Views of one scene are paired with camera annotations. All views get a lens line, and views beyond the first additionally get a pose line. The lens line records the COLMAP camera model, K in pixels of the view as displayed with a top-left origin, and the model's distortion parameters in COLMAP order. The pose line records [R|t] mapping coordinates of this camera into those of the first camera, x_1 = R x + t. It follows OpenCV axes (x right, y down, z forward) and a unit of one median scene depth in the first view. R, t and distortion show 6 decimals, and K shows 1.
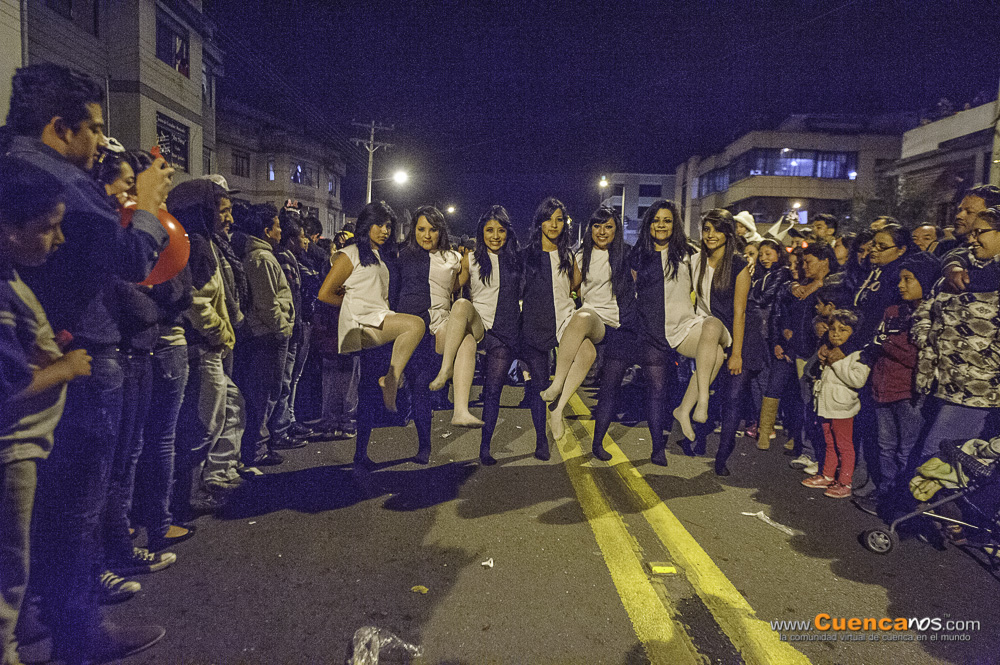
lens RADIAL K [[663.8, 0, 496.1], [0, 663.8, 334.3], [0, 0, 1]] dist [-0.005632, 0.008265]
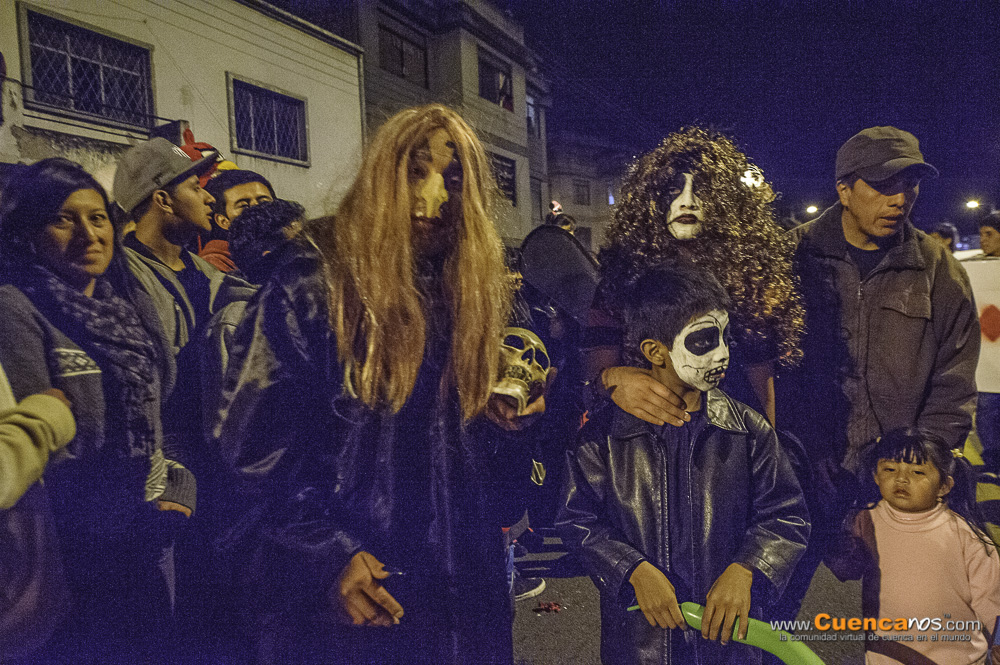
lens RADIAL K [[663.8, 0, 502.3], [0, 663.8, 336.1], [0, 0, 1]] dist [-0.005632, 0.008265]
pose [[0.868745, -0.041122, -0.493549, 0.015591], [0.028615, 0.999050, -0.032872, -0.075229], [0.494432, 0.014435, 0.869096, 0.602467]]
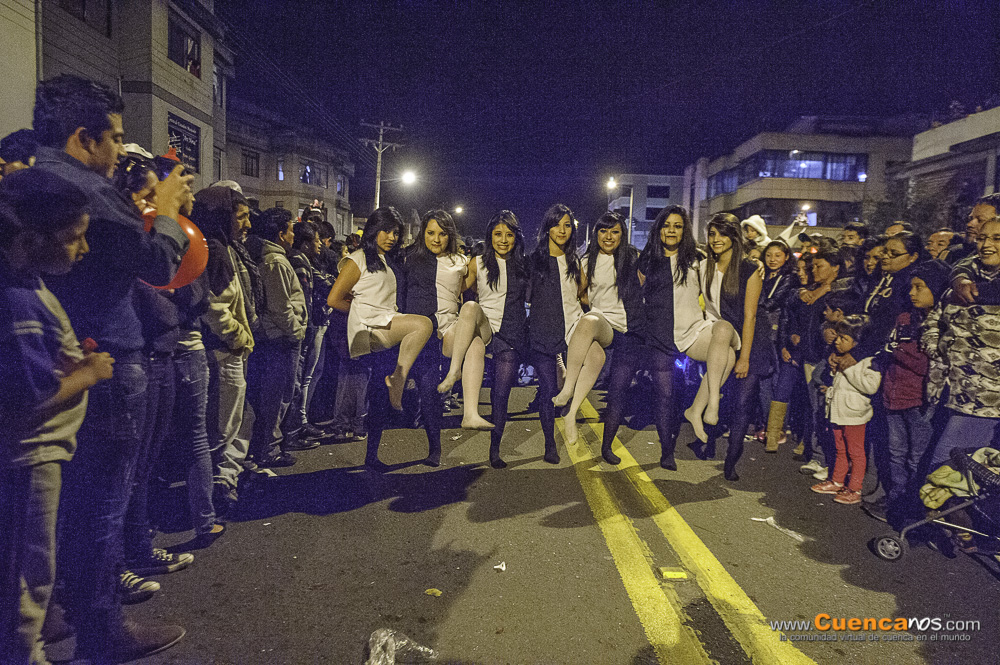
lens RADIAL K [[663.8, 0, 496.1], [0, 663.8, 334.2], [0, 0, 1]] dist [-0.005632, 0.008265]
pose [[0.999930, 0.005957, -0.010230, -0.006284], [-0.005963, 0.999982, -0.000552, -0.005754], [0.010227, 0.000613, 0.999948, -0.007670]]
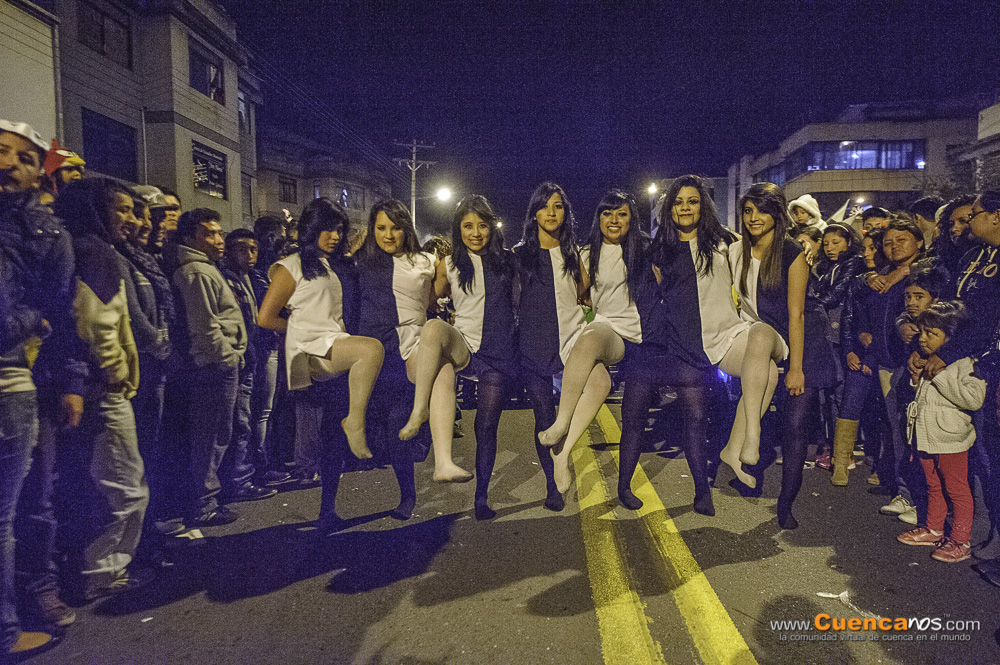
lens RADIAL K [[663.8, 0, 496.2], [0, 663.8, 327.6], [0, 0, 1]] dist [-0.005632, 0.008265]
pose [[0.995685, -0.040557, -0.083469, 0.081909], [0.037843, 0.998710, -0.033850, -0.005397], [0.084734, 0.030545, 0.995935, 0.208732]]
